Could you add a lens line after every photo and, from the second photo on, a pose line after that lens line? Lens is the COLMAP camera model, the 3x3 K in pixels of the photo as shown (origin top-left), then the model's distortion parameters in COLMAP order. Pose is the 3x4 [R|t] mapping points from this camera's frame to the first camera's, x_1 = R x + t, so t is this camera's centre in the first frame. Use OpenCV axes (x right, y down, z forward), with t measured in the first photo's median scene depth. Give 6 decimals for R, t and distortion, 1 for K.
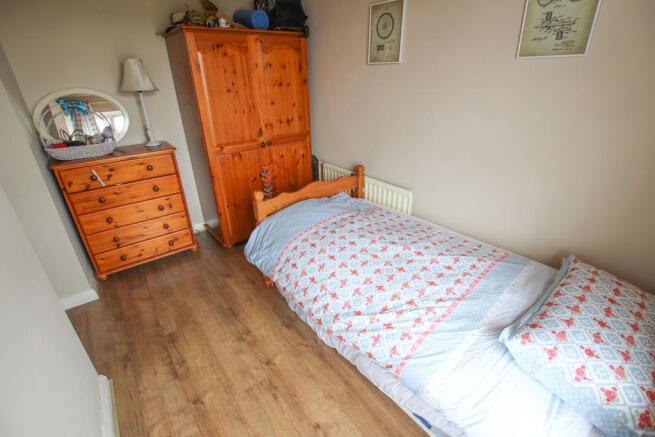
lens RADIAL K [[304.8, 0, 332.0], [0, 304.8, 221.5], [0, 0, 1]] dist [-0.025331, 0.000968]
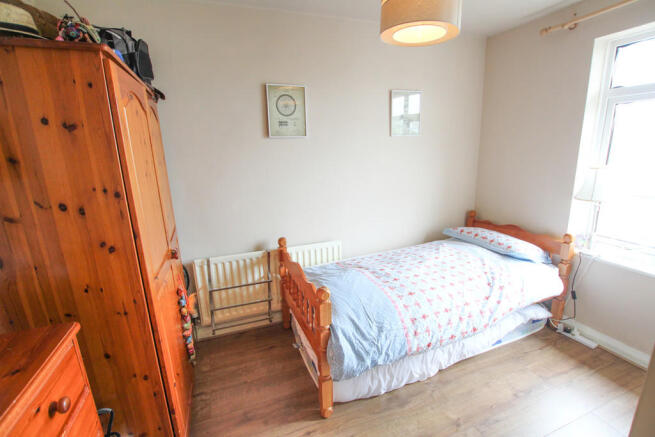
lens RADIAL K [[304.8, 0, 332.0], [0, 304.8, 221.5], [0, 0, 1]] dist [-0.025331, 0.000968]
pose [[0.291341, -0.224271, 0.929959, -1.035432], [0.438611, 0.895243, 0.078490, -0.339223], [-0.850142, 0.385023, 0.359188, 0.739253]]
